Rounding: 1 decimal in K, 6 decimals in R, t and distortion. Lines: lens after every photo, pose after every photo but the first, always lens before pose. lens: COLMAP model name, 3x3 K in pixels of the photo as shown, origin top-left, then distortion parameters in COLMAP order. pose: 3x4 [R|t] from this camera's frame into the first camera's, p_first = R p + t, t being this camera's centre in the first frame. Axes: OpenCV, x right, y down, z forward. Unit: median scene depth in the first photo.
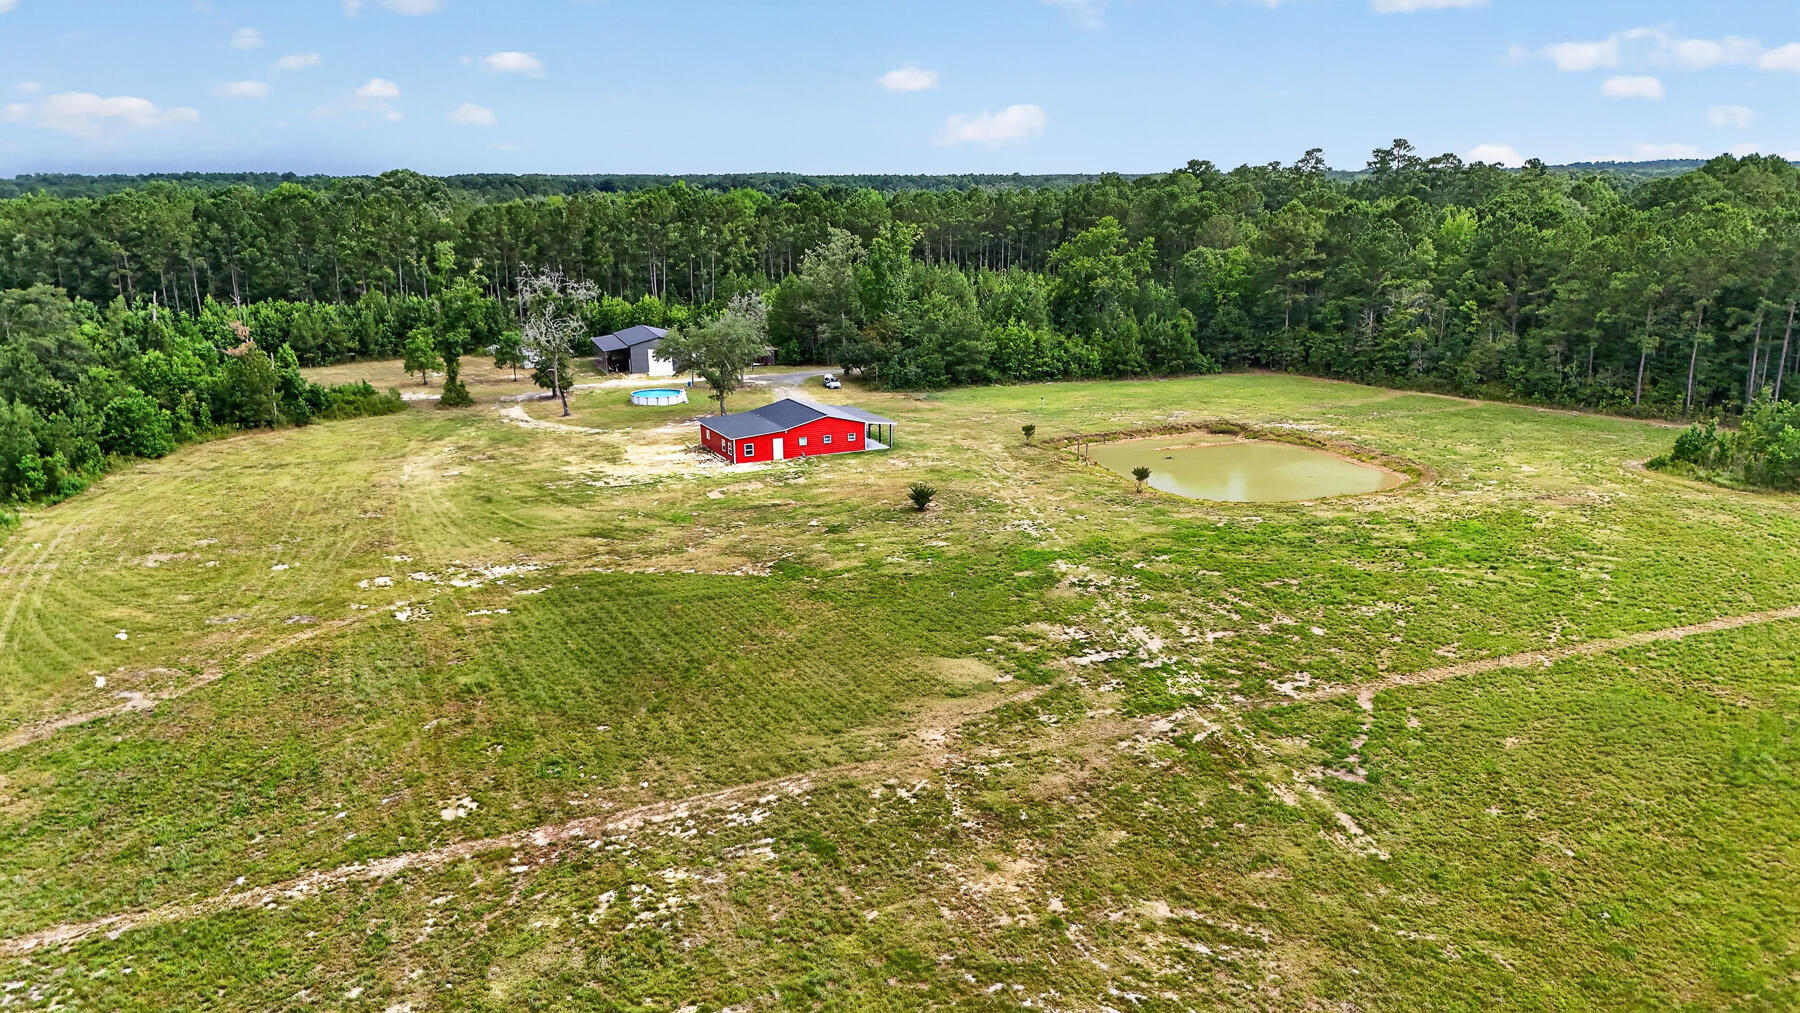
lens RADIAL K [[1301.5, 0, 900.0], [0, 1301.5, 506.5], [0, 0, 1]] dist [0.067815, -0.097285]
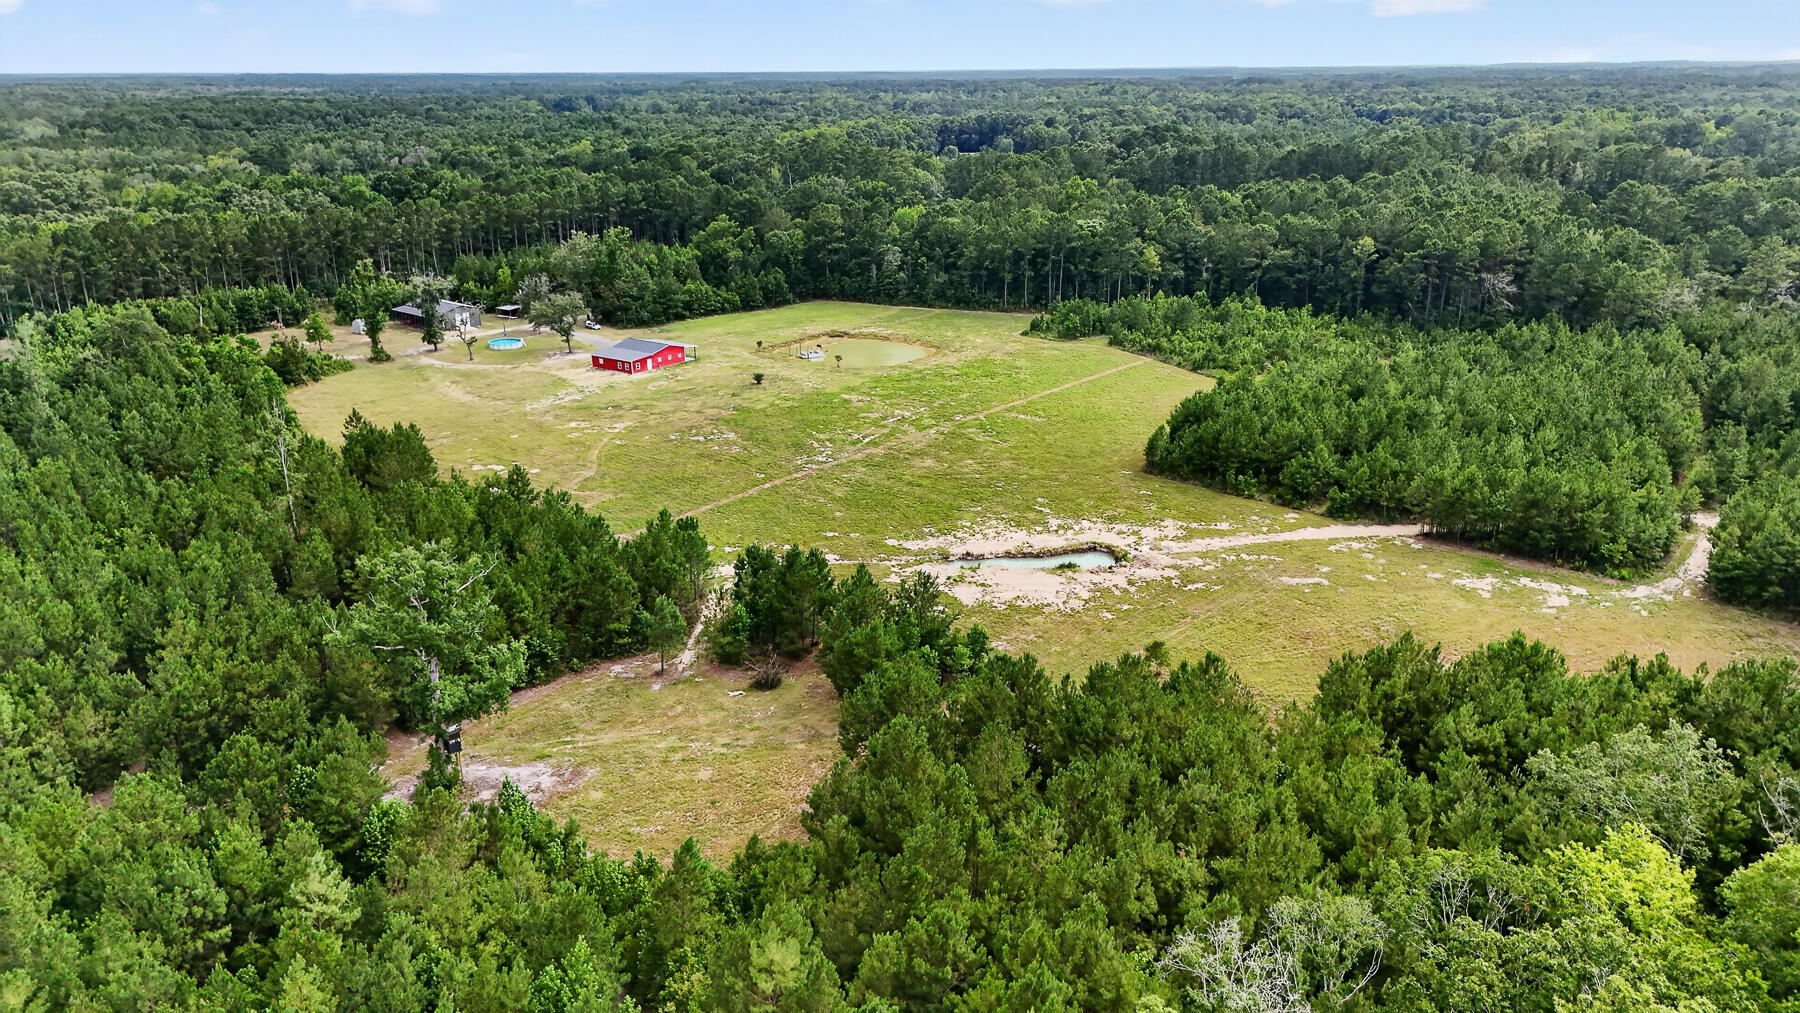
lens RADIAL K [[1301.5, 0, 900.0], [0, 1301.5, 506.5], [0, 0, 1]] dist [0.067815, -0.097285]
pose [[0.872021, -0.149910, 0.465946, -0.560996], [0.114659, 0.988020, 0.103292, 0.005233], [-0.475848, -0.036648, 0.878763, -0.708782]]
